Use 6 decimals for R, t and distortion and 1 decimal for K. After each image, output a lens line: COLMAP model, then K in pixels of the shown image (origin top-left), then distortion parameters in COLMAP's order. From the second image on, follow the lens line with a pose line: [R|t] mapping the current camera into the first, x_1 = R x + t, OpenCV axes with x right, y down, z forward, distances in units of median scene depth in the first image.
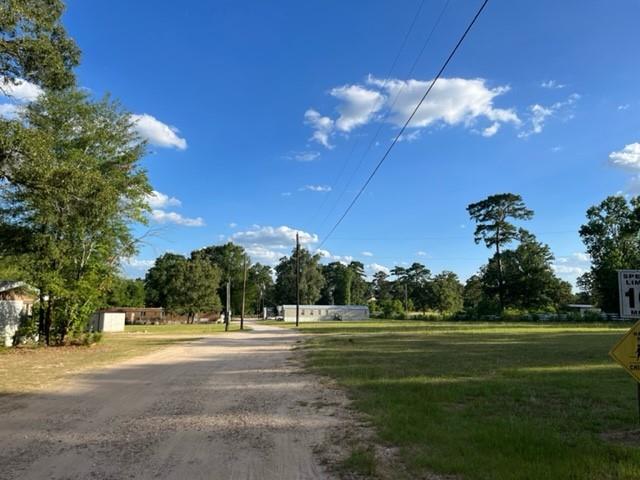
lens RADIAL K [[481.6, 0, 320.0], [0, 481.6, 240.0], [0, 0, 1]] dist [0.068941, -0.102257]
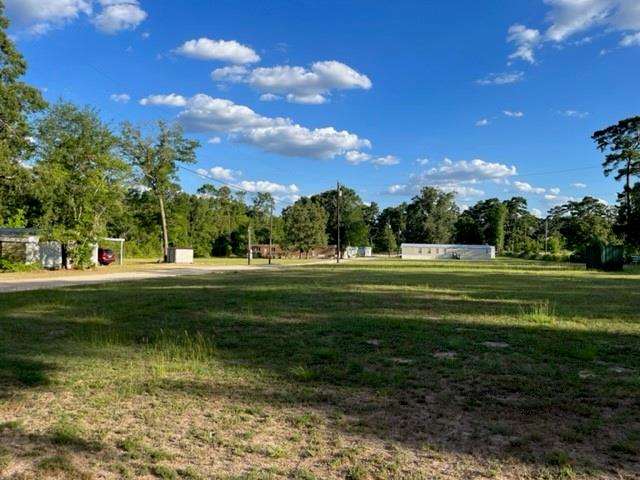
lens RADIAL K [[480.5, 0, 312.9], [0, 480.5, 240.0], [0, 0, 1]] dist [0.073742, -0.107731]
pose [[0.916358, 0.004362, -0.400337, 0.193196], [0.047474, 0.991702, 0.119472, -0.008309], [0.397536, -0.128485, 0.908547, -0.030332]]
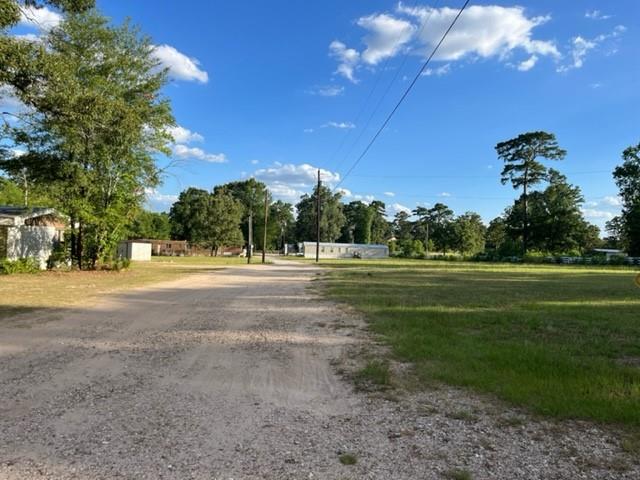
lens RADIAL K [[480.5, 0, 312.9], [0, 480.5, 240.0], [0, 0, 1]] dist [0.073742, -0.107731]
pose [[0.998058, 0.026341, -0.056453, 0.000063], [-0.018990, 0.991719, 0.127013, 0.002286], [0.059331, -0.125694, 0.990293, -0.000055]]
